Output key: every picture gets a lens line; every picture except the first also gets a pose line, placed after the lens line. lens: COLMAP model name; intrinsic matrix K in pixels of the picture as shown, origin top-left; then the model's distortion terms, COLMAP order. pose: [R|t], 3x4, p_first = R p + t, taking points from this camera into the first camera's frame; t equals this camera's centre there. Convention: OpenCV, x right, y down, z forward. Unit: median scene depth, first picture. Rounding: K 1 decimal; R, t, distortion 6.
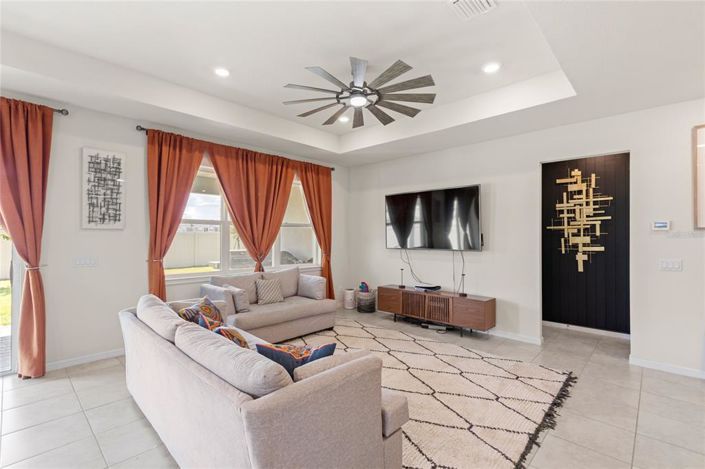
lens RADIAL K [[331.8, 0, 348.5], [0, 331.8, 234.2], [0, 0, 1]] dist [0.005341, 0.000168]
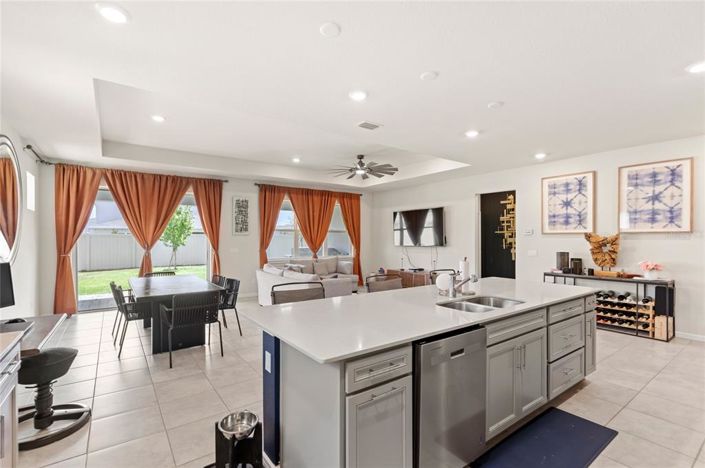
lens RADIAL K [[331.8, 0, 351.3], [0, 331.8, 238.3], [0, 0, 1]] dist [0.005341, 0.000168]
pose [[0.985925, -0.002538, -0.167170, 0.276243], [0.003736, 0.999970, 0.006850, -0.006020], [0.167148, -0.007378, 0.985904, -0.899395]]
